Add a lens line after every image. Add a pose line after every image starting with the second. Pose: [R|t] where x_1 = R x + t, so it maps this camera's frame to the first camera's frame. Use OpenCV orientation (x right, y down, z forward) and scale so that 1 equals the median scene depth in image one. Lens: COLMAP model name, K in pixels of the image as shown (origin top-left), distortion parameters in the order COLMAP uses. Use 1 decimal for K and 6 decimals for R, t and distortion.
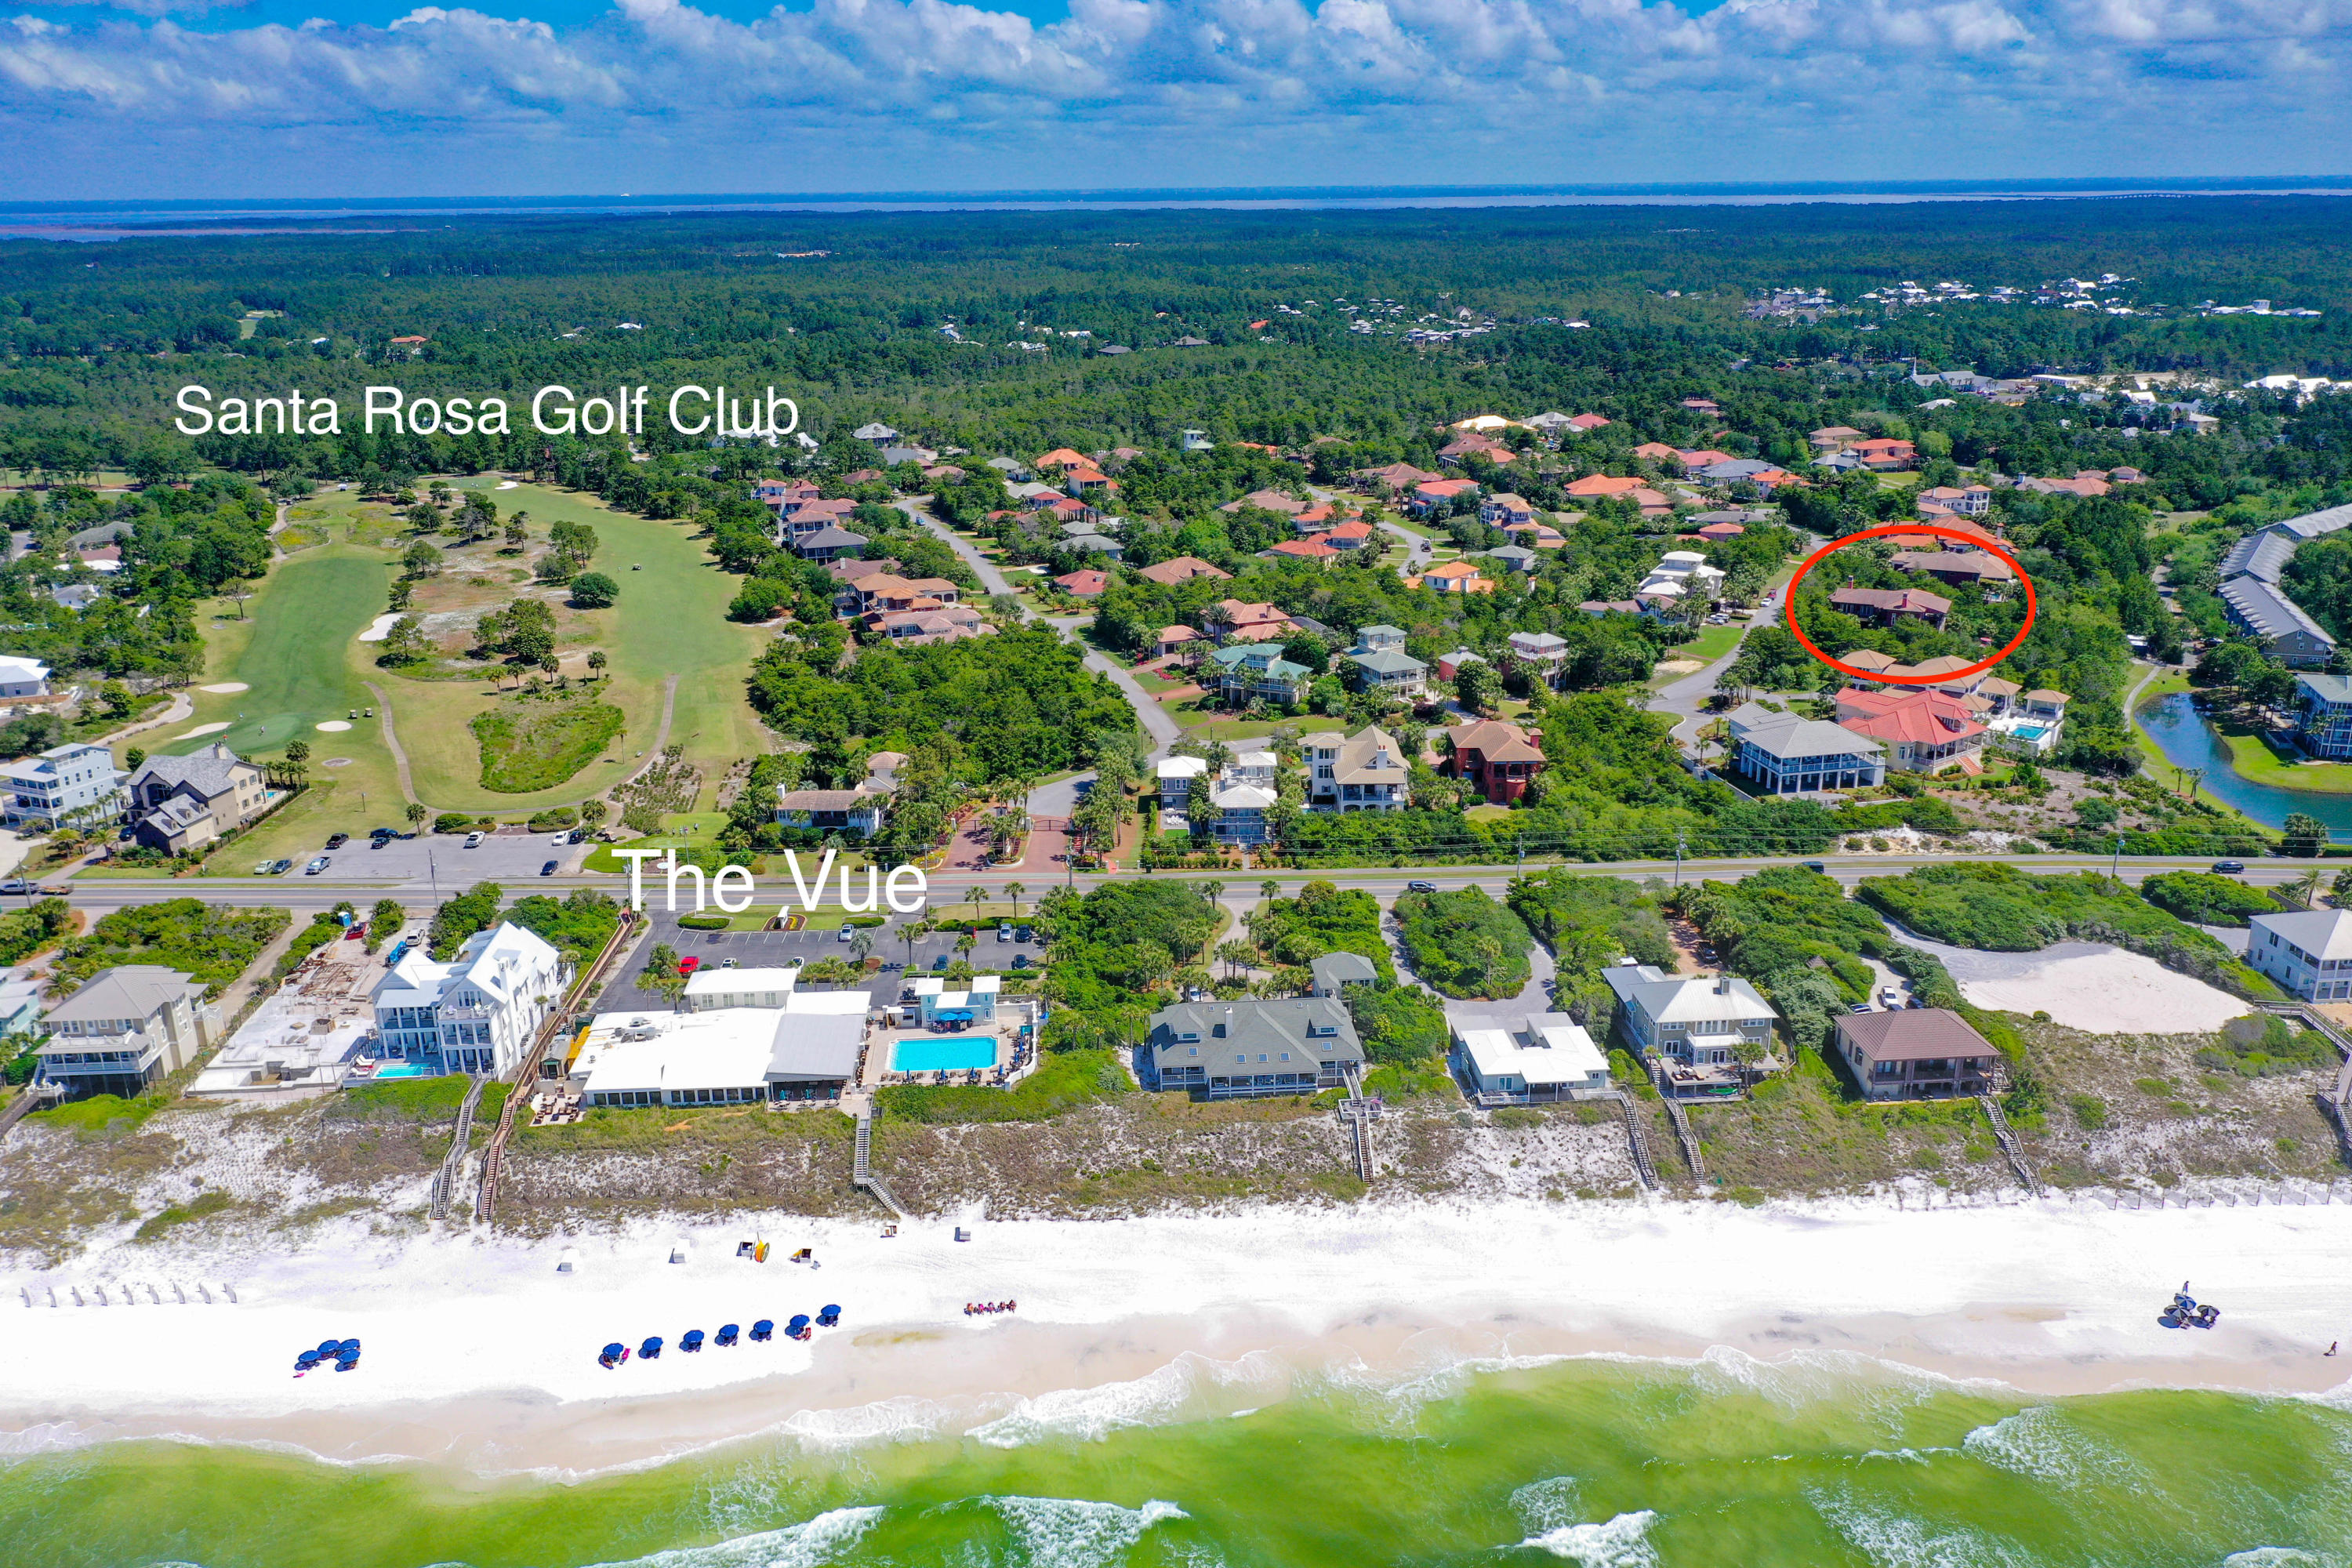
lens RADIAL K [[1859.2, 0, 1173.1], [0, 1859.2, 790.1], [0, 0, 1]] dist [-0.005147, 0.007408]
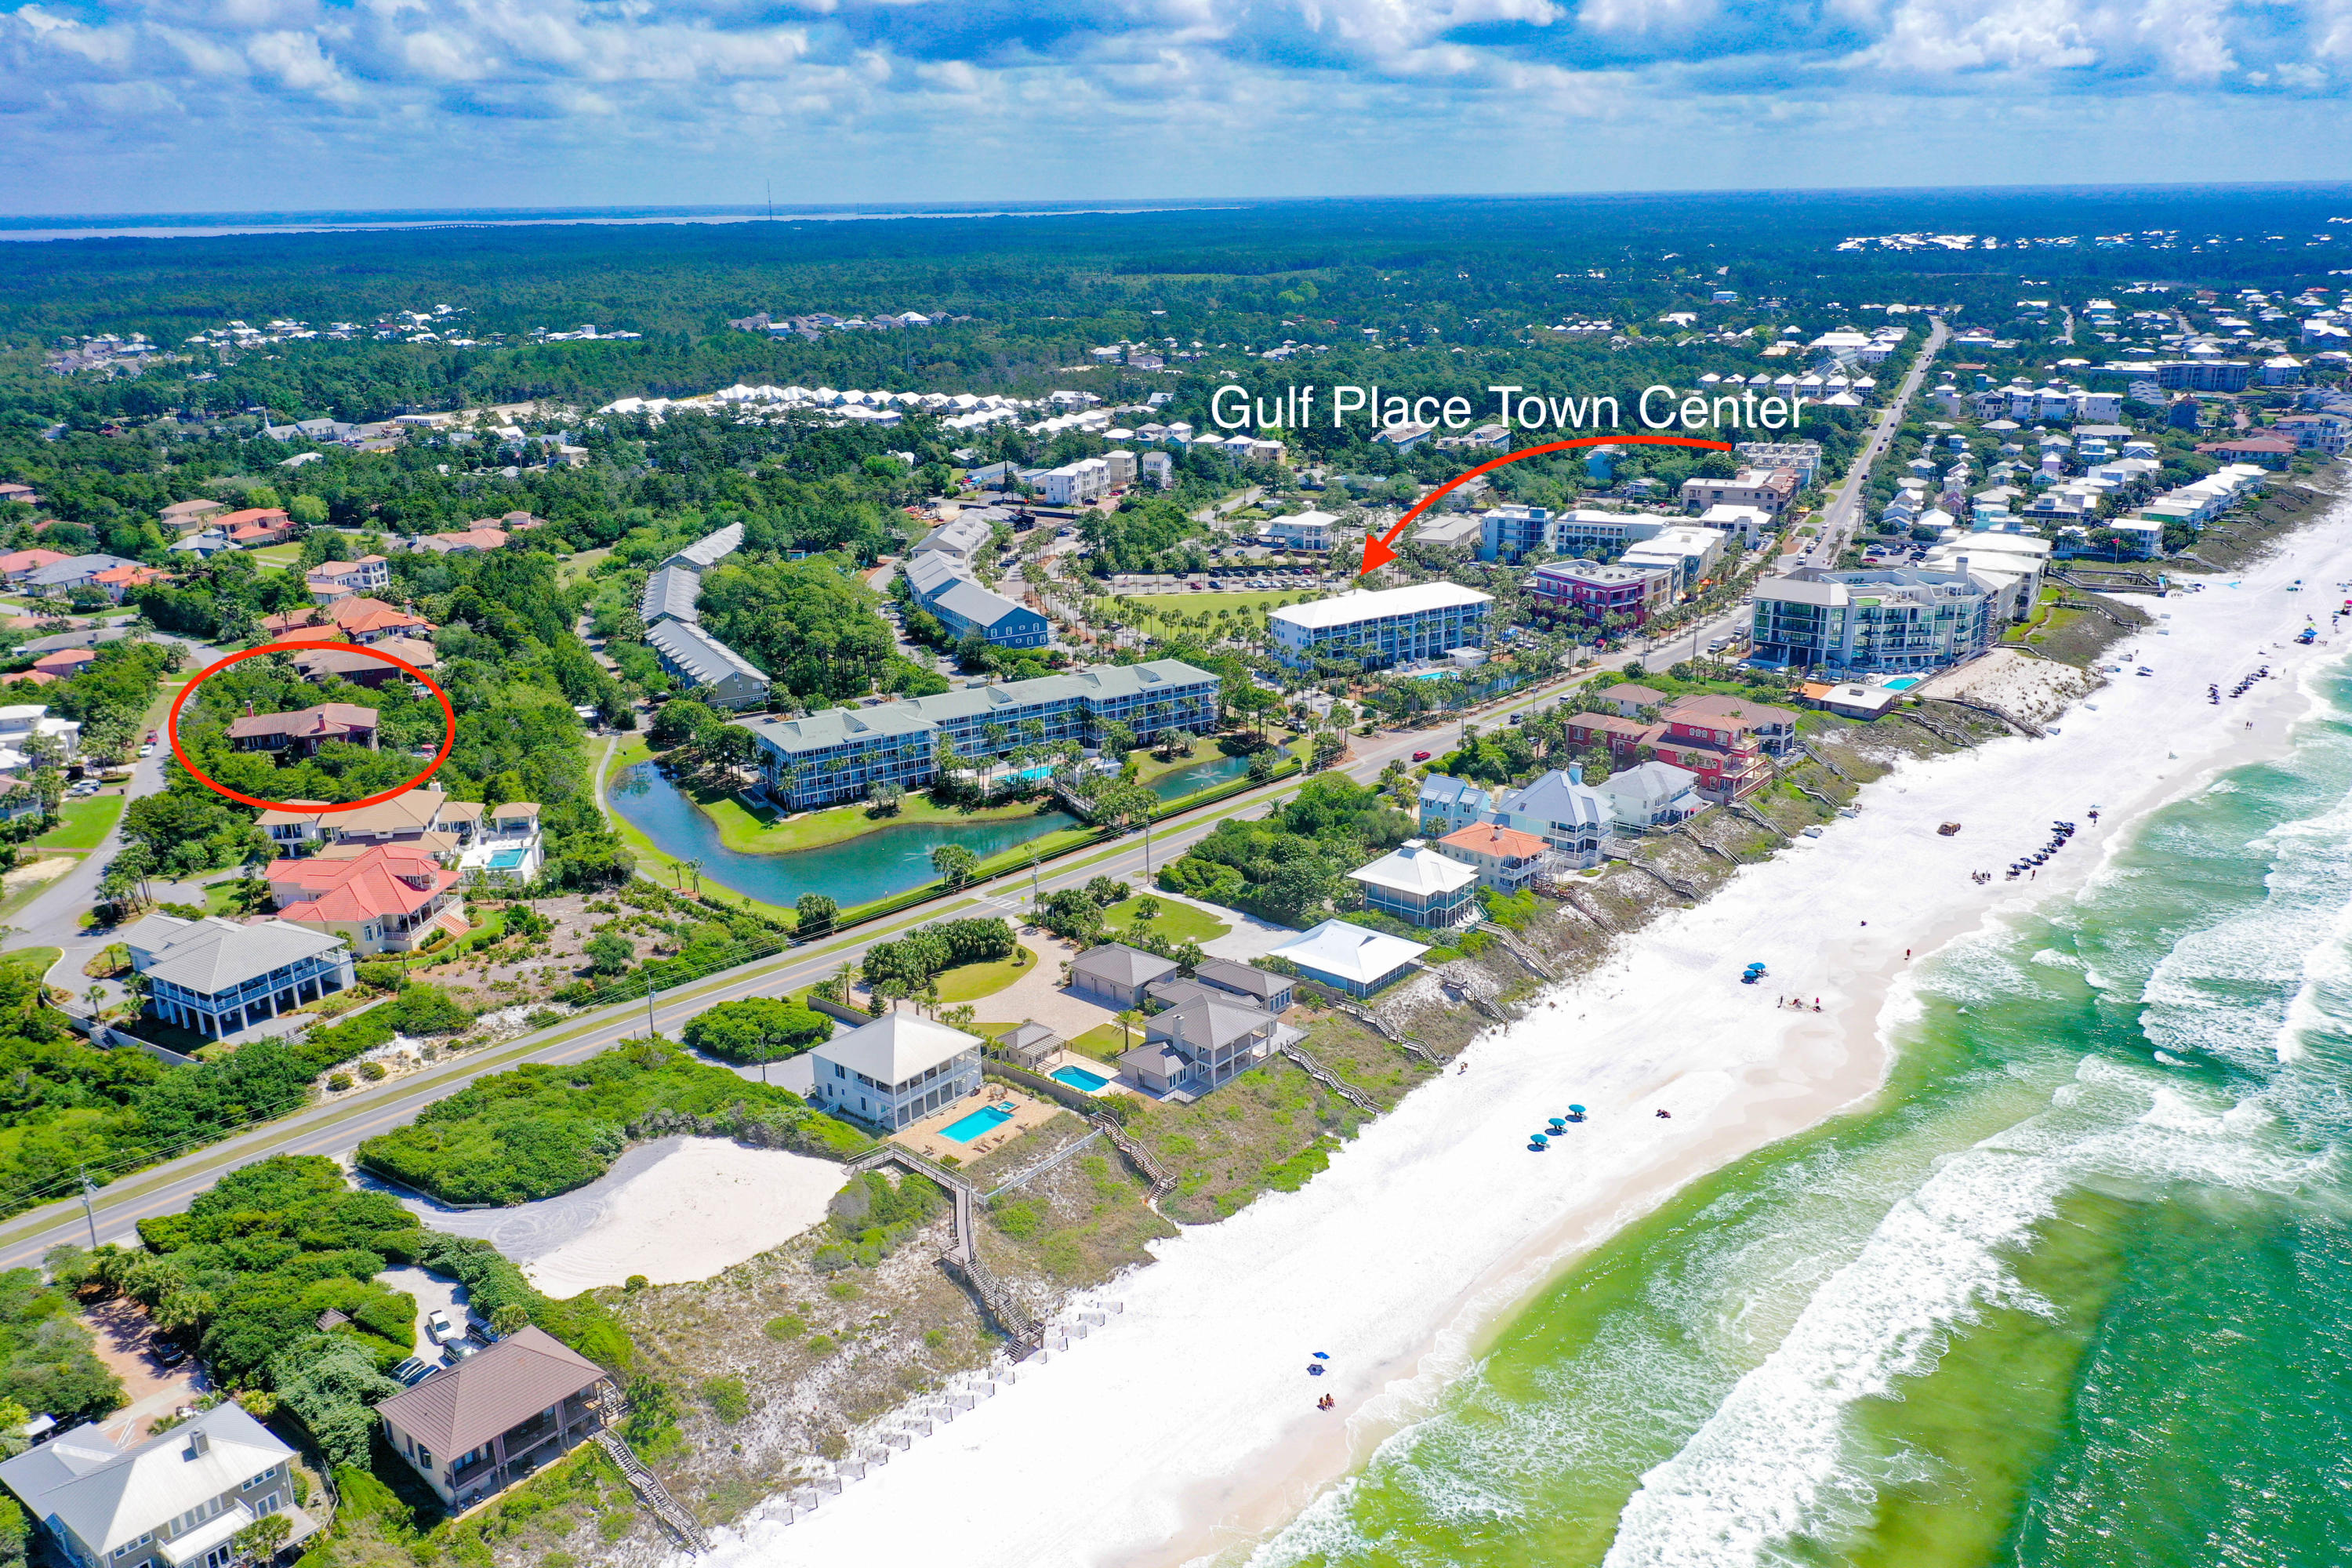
lens RADIAL K [[1859.2, 0, 1173.1], [0, 1859.2, 790.1], [0, 0, 1]] dist [-0.005147, 0.007408]
pose [[0.683367, -0.220431, 0.696003, 0.065601], [0.231157, 0.969612, 0.080125, -0.047889], [-0.692514, 0.106131, 0.713555, 0.139794]]
